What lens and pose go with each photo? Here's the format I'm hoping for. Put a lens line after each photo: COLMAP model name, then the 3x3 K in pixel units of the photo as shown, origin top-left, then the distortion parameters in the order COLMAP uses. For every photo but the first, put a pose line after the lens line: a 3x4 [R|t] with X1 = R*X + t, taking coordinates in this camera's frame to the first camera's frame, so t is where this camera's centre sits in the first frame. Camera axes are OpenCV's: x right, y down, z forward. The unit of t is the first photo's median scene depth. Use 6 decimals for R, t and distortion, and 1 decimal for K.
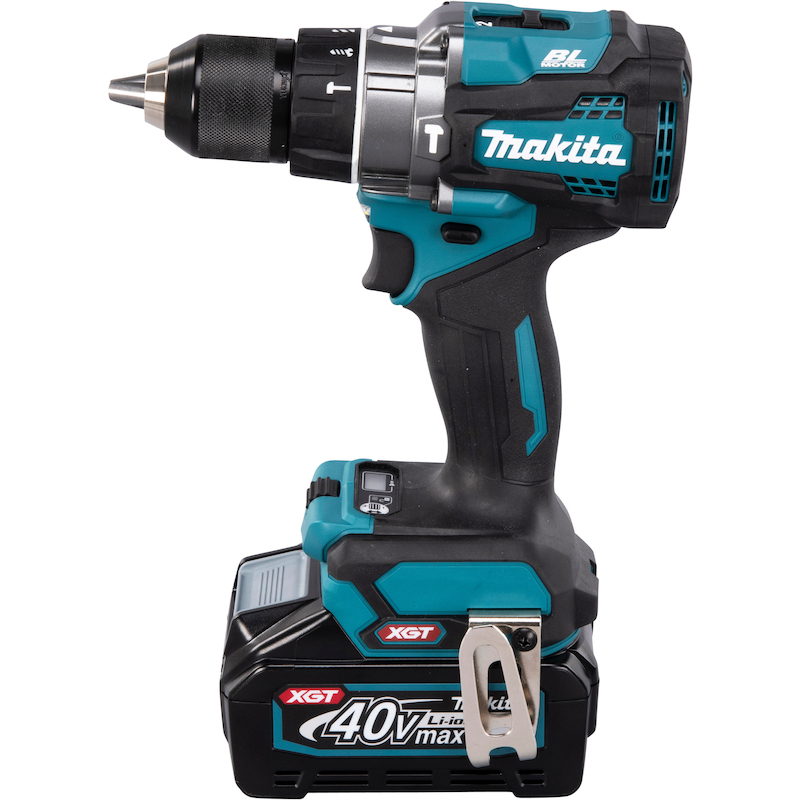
lens RADIAL K [[3289.7, 0, 399.5], [0, 3289.7, 369.5], [0, 0, 1]] dist [0.494349, -1.561928]
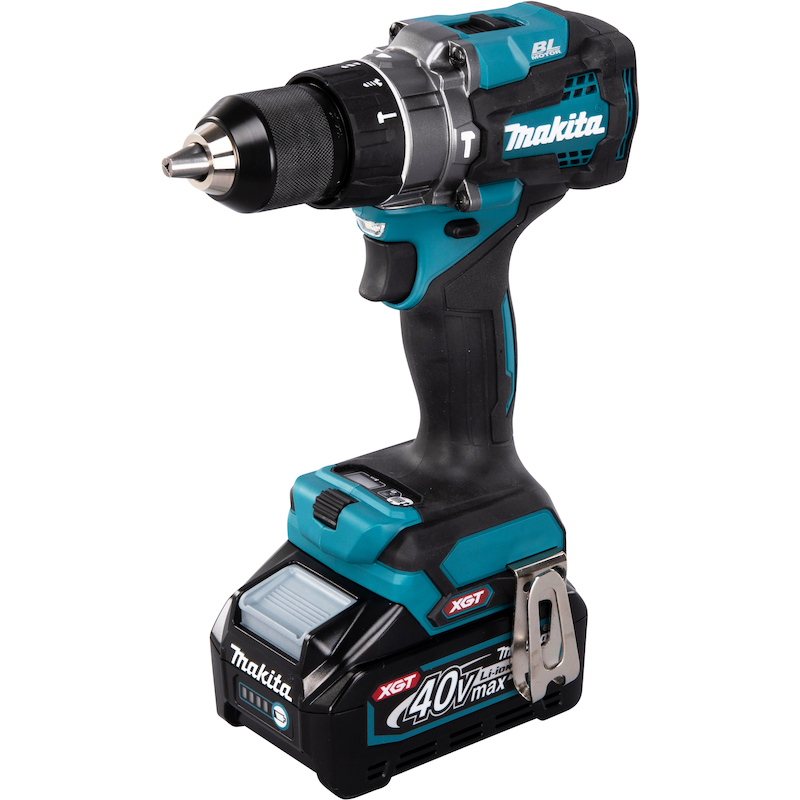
lens RADIAL K [[3285.1, 0, 400.0], [0, 3285.1, 400.0], [0, 0, 1]] dist [0.627540, 0.348166]
pose [[0.780164, -0.248157, 0.574250, -0.618393], [0.236094, 0.966870, 0.097071, -0.094288], [-0.579314, 0.059846, 0.812905, 0.129690]]
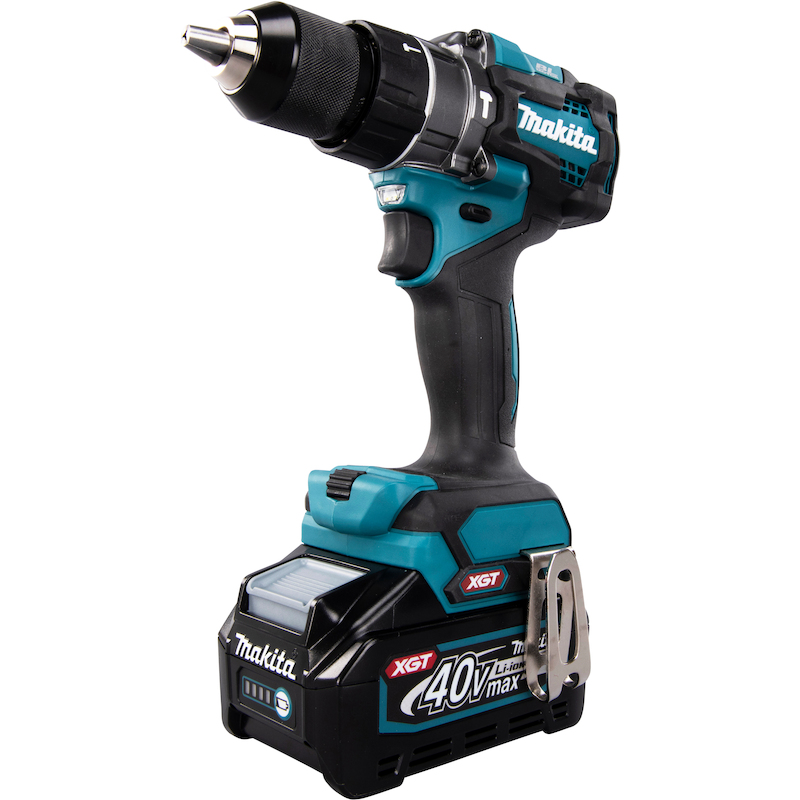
lens RADIAL K [[984.2, 0, 430.9], [0, 984.2, 374.1], [0, 0, 1]] dist [-0.009820, -0.013255]
pose [[0.741279, 0.021002, 0.670869, -0.219192], [0.235847, 0.927623, -0.289640, 0.105513], [-0.628396, 0.372926, 0.682674, 0.773673]]
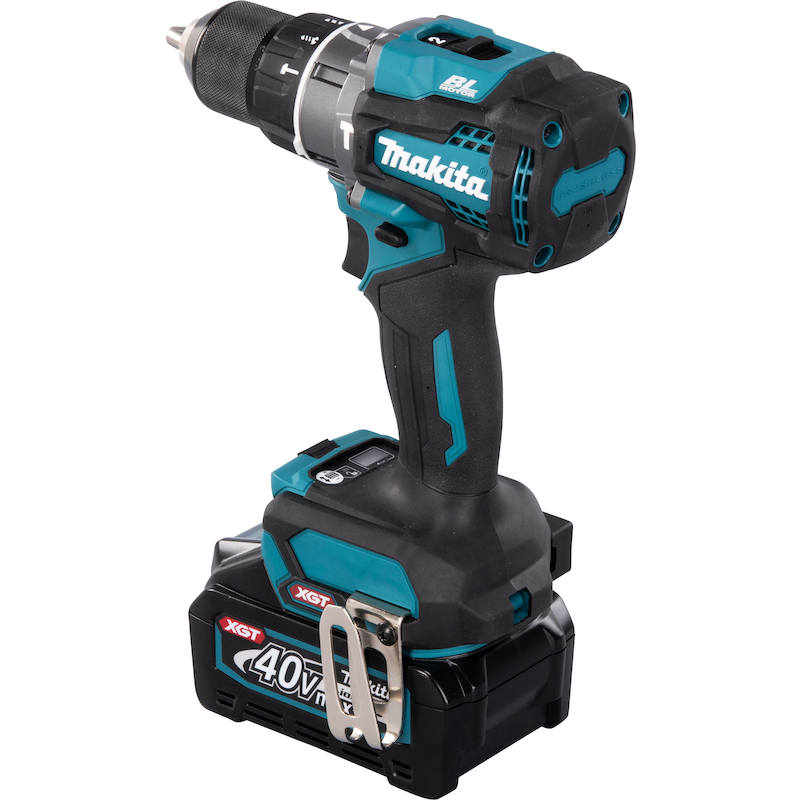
lens RADIAL K [[3289.7, 0, 399.5], [0, 3289.7, 369.5], [0, 0, 1]] dist [0.494349, -1.561928]
pose [[0.780180, 0.246406, -0.574981, 0.611830], [-0.240295, 0.966683, 0.088217, -0.089915], [0.577562, 0.069340, 0.813397, 0.155091]]
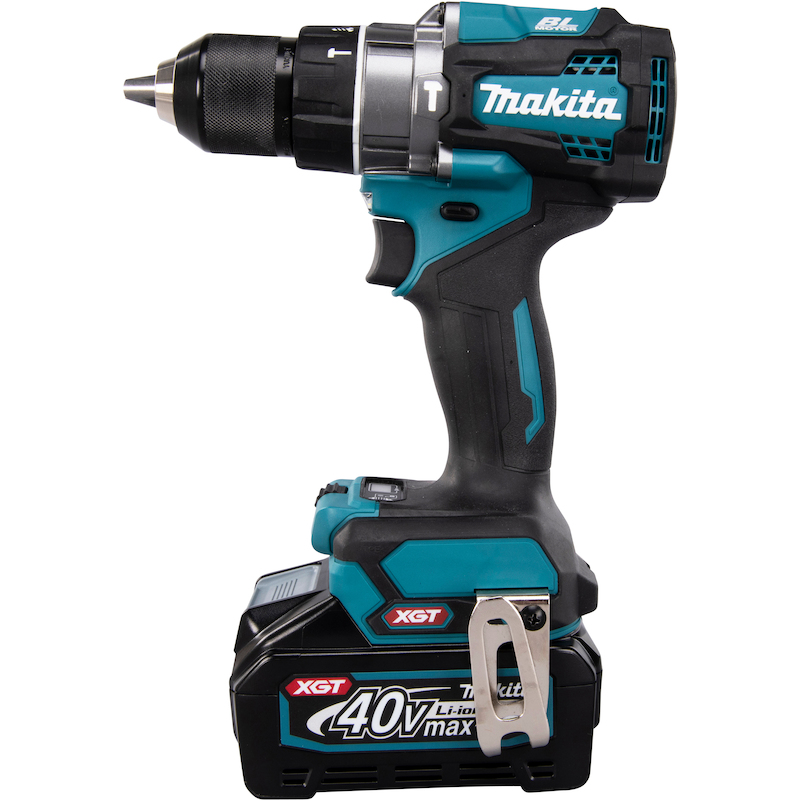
lens RADIAL K [[1217.3, 0, 429.6], [0, 1217.3, 399.8], [0, 0, 1]] dist [0.005279, 0.028711]
pose [[0.999392, -0.014370, 0.031781, -0.003718], [0.022321, 0.963661, -0.266194, 0.114679], [-0.026801, 0.266742, 0.963395, 0.629824]]
